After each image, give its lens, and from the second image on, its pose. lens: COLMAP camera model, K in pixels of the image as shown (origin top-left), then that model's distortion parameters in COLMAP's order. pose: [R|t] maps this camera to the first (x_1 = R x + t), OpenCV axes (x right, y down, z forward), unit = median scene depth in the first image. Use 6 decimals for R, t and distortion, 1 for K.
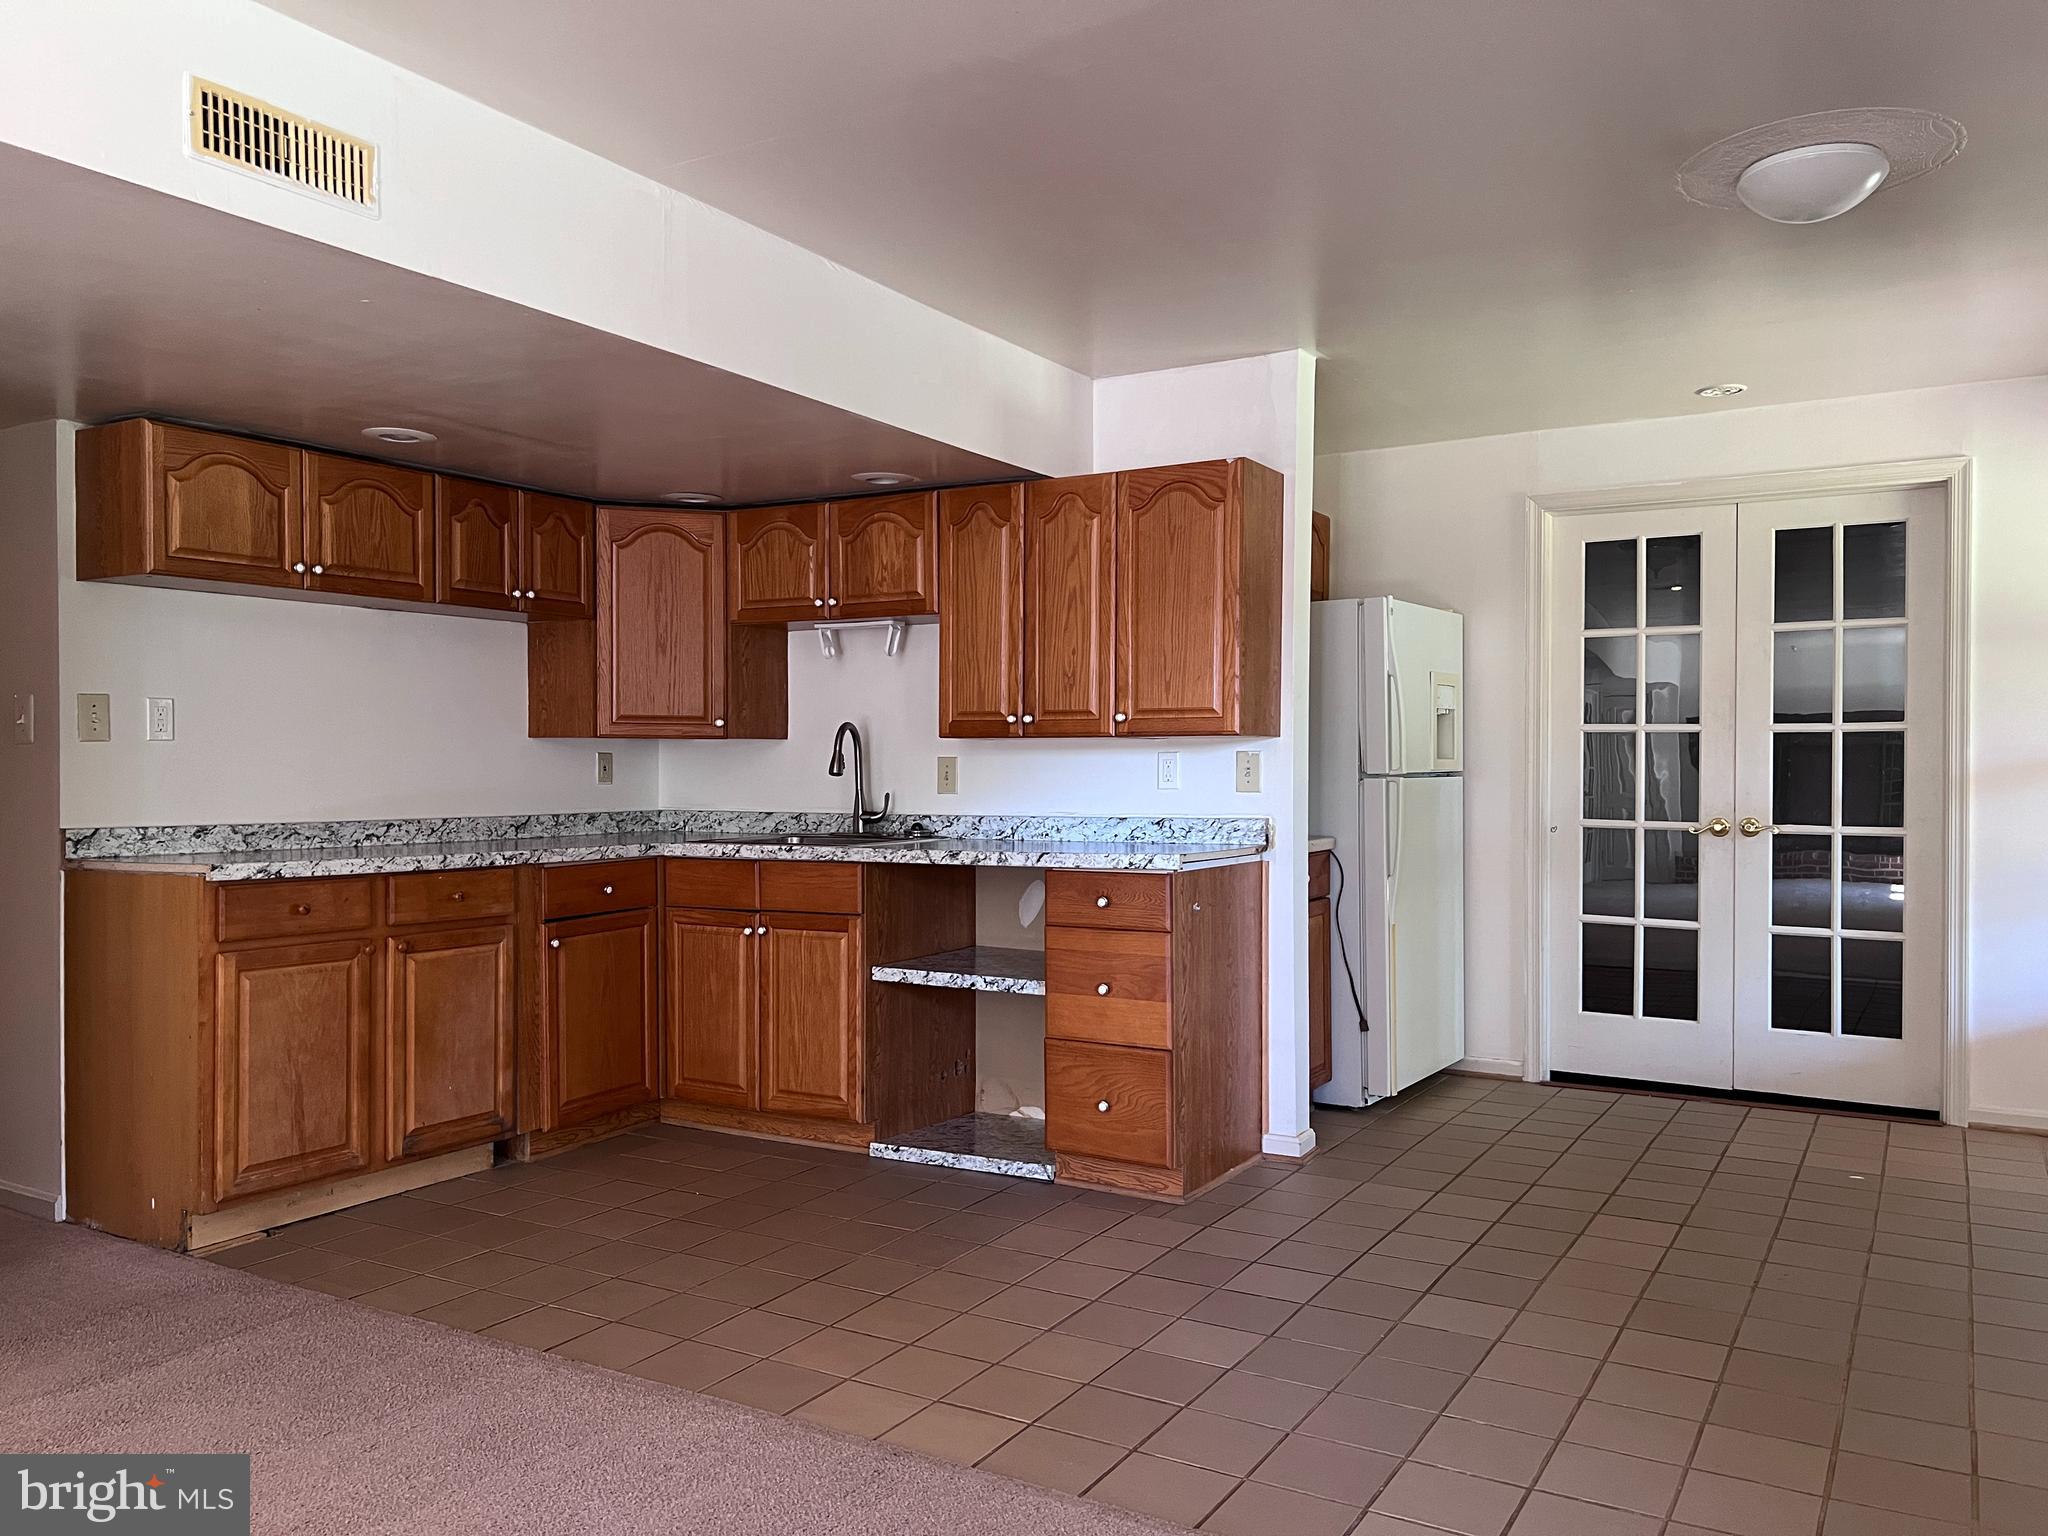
lens RADIAL K [[1559.5, 0, 1026.4], [0, 1559.5, 769.4], [0, 0, 1]] dist [0.034368, 0.002934]
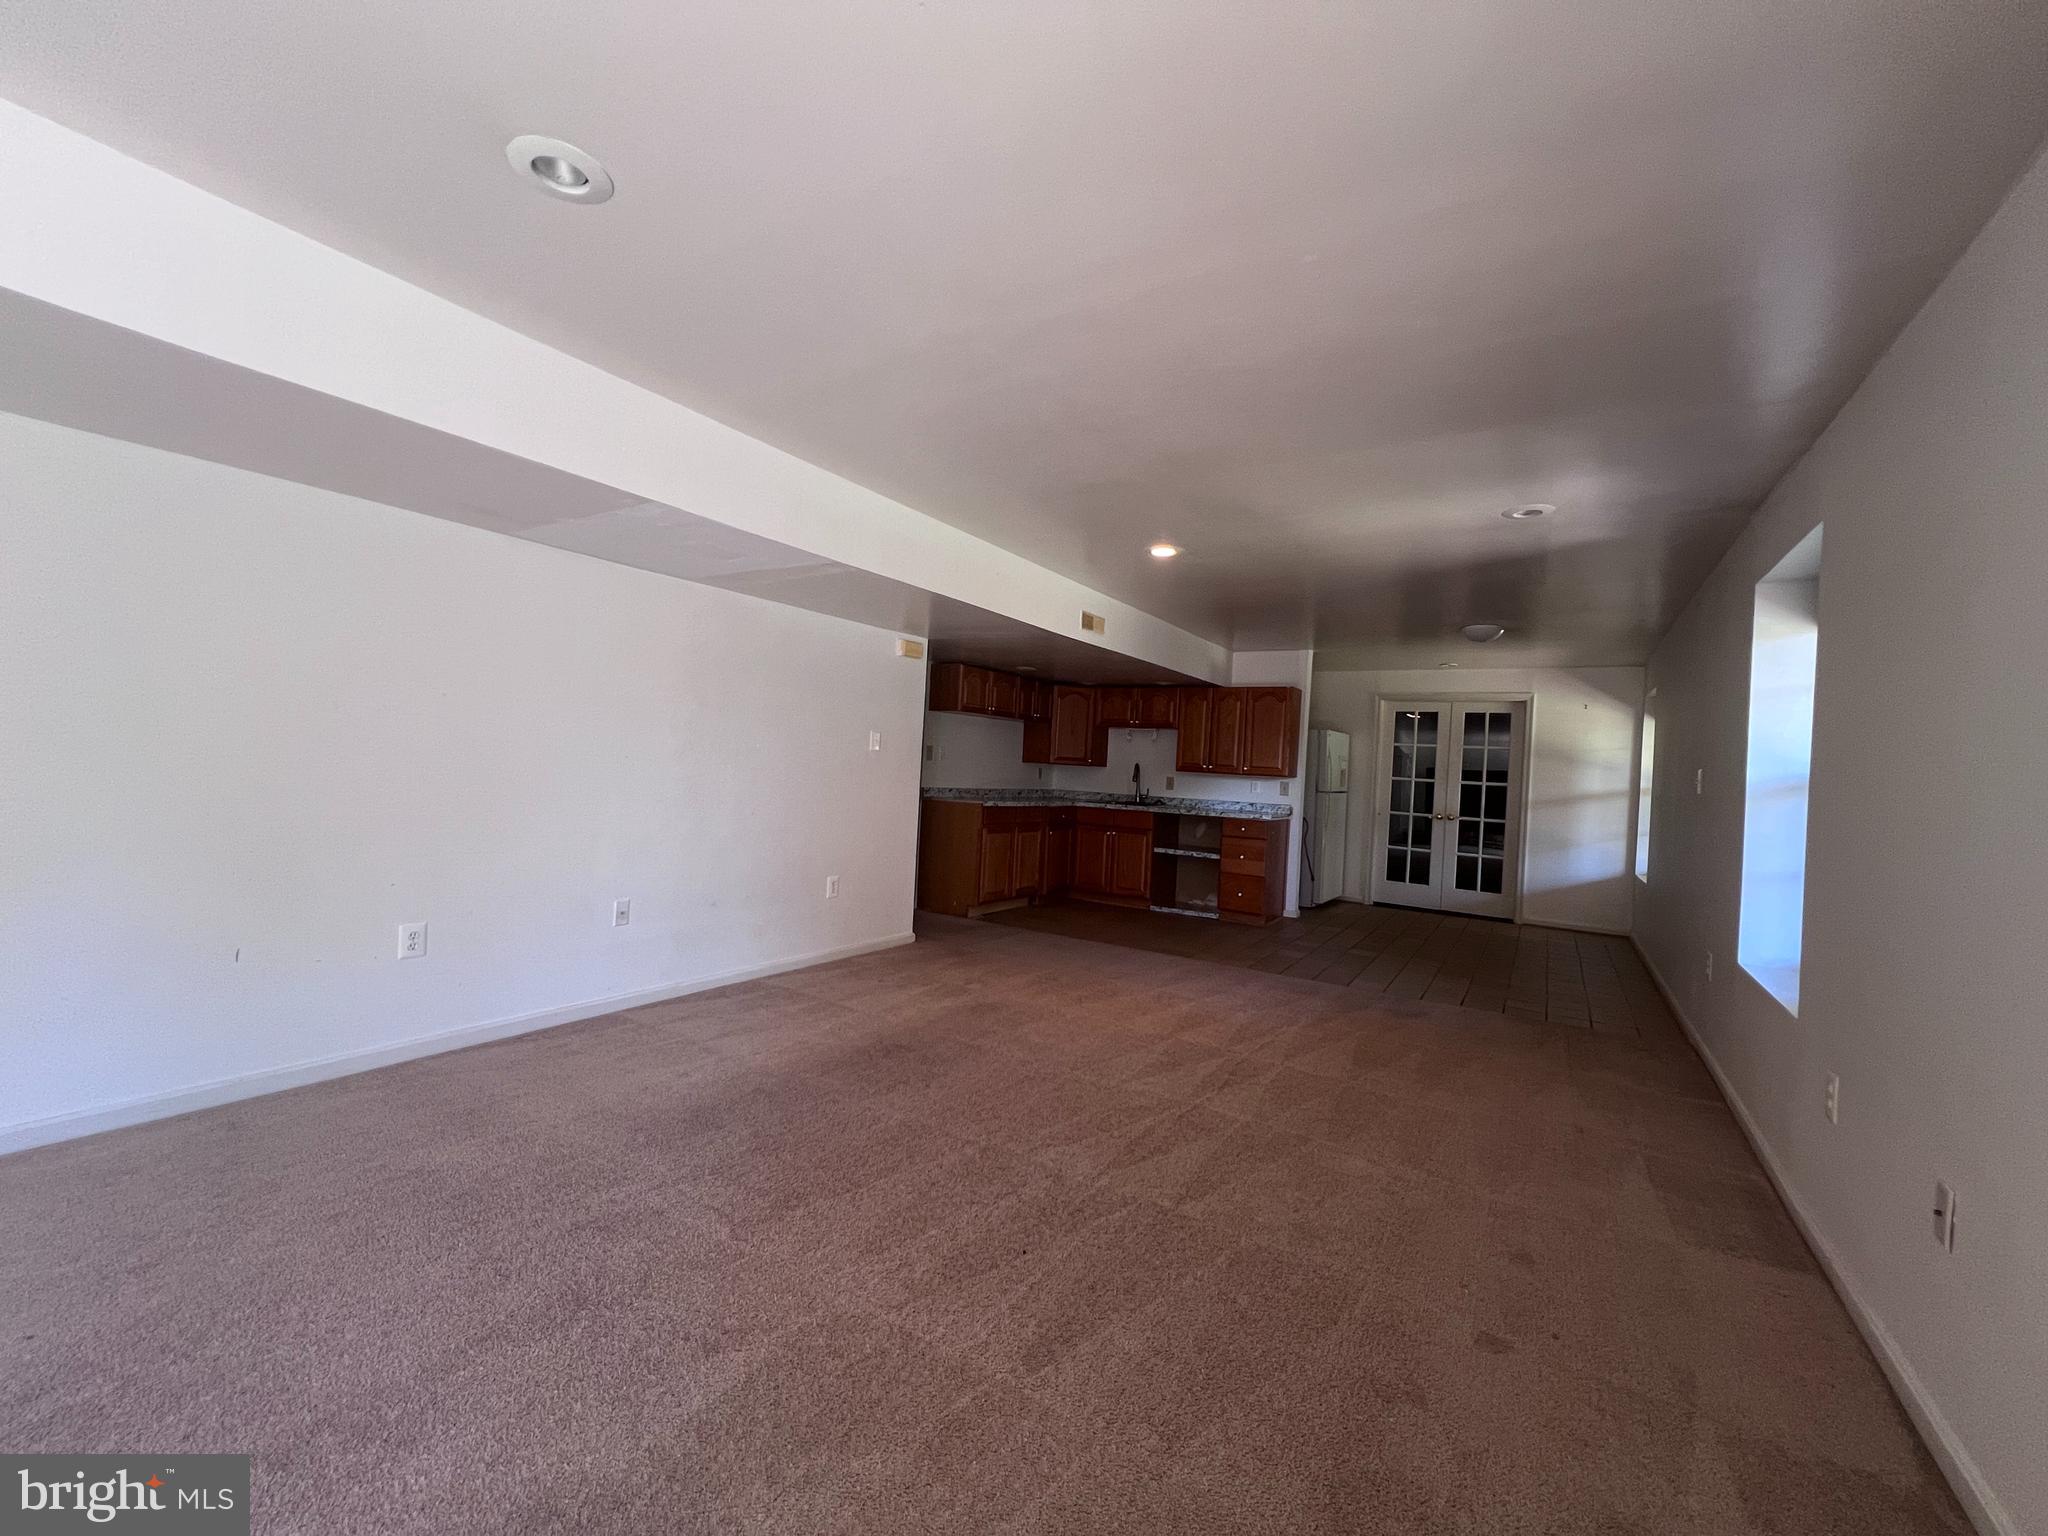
lens RADIAL K [[820.9, 0, 1019.8], [0, 820.9, 757.0], [0, 0, 1]] dist [-0.002465, 0.000034]
pose [[0.997853, 0.053222, -0.038163, -0.278019], [-0.053773, 0.998461, -0.013562, -0.010038], [0.037383, 0.015585, 0.999179, -0.532655]]
